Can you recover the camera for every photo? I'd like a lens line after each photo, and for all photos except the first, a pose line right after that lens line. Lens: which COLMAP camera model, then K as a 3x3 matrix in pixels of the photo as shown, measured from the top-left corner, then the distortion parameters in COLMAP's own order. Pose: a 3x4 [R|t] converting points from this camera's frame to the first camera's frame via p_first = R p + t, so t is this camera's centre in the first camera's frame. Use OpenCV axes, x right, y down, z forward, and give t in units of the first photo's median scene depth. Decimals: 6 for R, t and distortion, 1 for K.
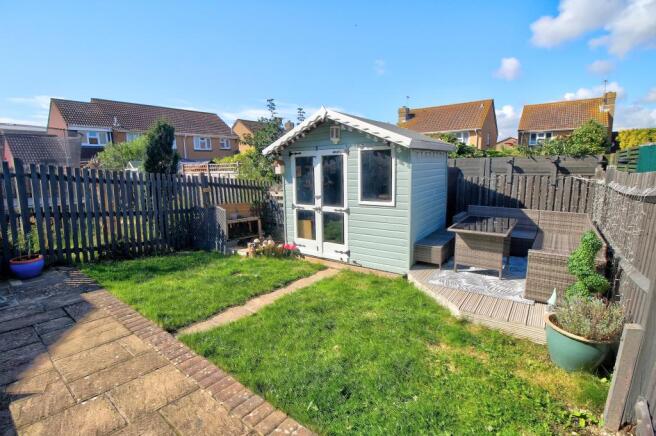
lens RADIAL K [[311.7, 0, 328.0], [0, 311.7, 218.0], [0, 0, 1]] dist [-0.003318, -0.000920]
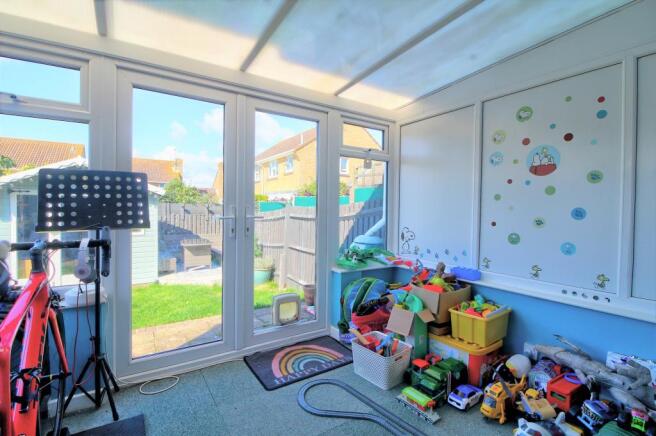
lens RADIAL K [[311.7, 0, 328.0], [0, 311.7, 218.0], [0, 0, 1]] dist [-0.003318, -0.000920]
pose [[0.341757, -0.002052, 0.939786, -0.683406], [0.134787, 0.989766, -0.046855, 0.054015], [-0.930072, 0.142684, 0.338537, -0.226926]]
